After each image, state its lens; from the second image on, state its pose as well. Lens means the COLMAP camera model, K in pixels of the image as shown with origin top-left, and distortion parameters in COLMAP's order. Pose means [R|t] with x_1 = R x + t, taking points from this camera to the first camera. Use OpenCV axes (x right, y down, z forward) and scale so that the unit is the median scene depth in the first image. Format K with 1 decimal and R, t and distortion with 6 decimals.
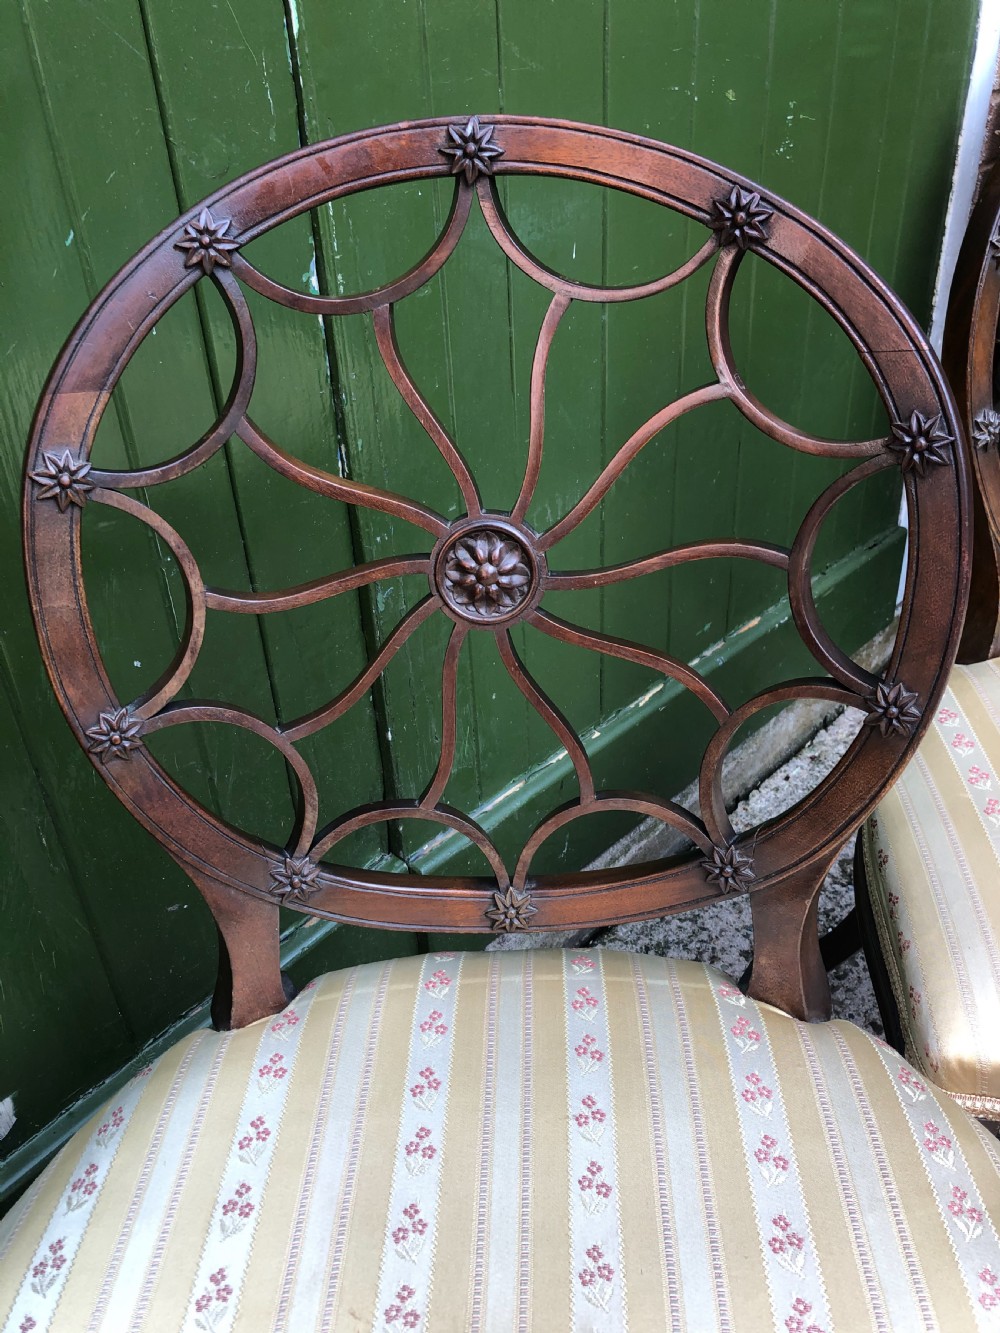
lens RADIAL K [[1142.8, 0, 507.6], [0, 1142.8, 669.0], [0, 0, 1]] dist [0.004101, 0.008877]
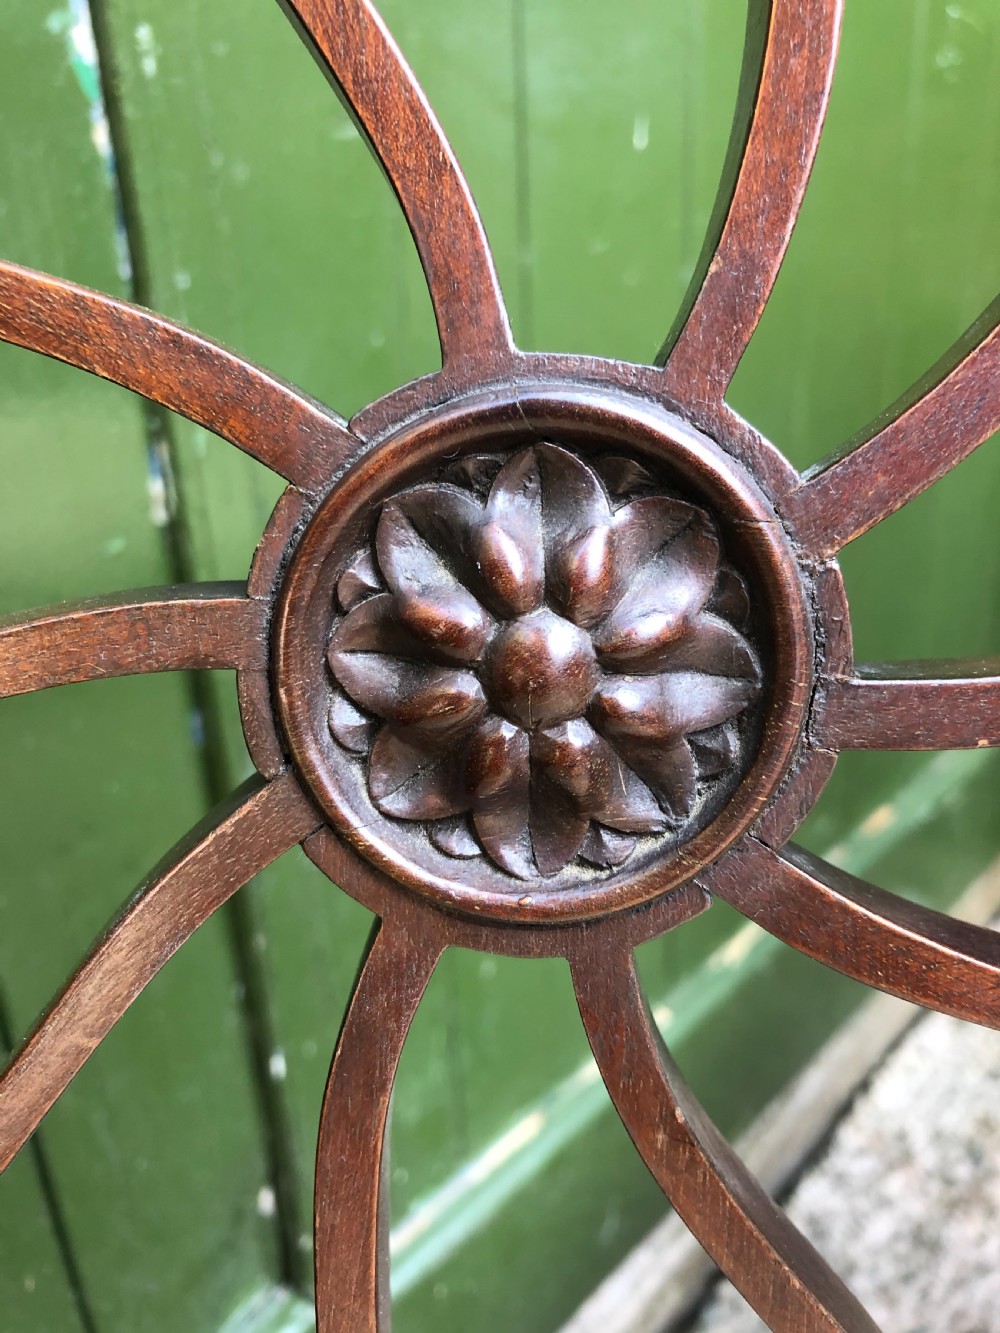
lens RADIAL K [[1142.8, 0, 501.3], [0, 1142.8, 672.4], [0, 0, 1]] dist [0.004101, 0.008877]
pose [[0.999833, -0.001667, 0.018217, -0.028331], [0.004472, 0.987902, -0.155017, -0.052391], [-0.017738, 0.155073, 0.987744, 0.809731]]
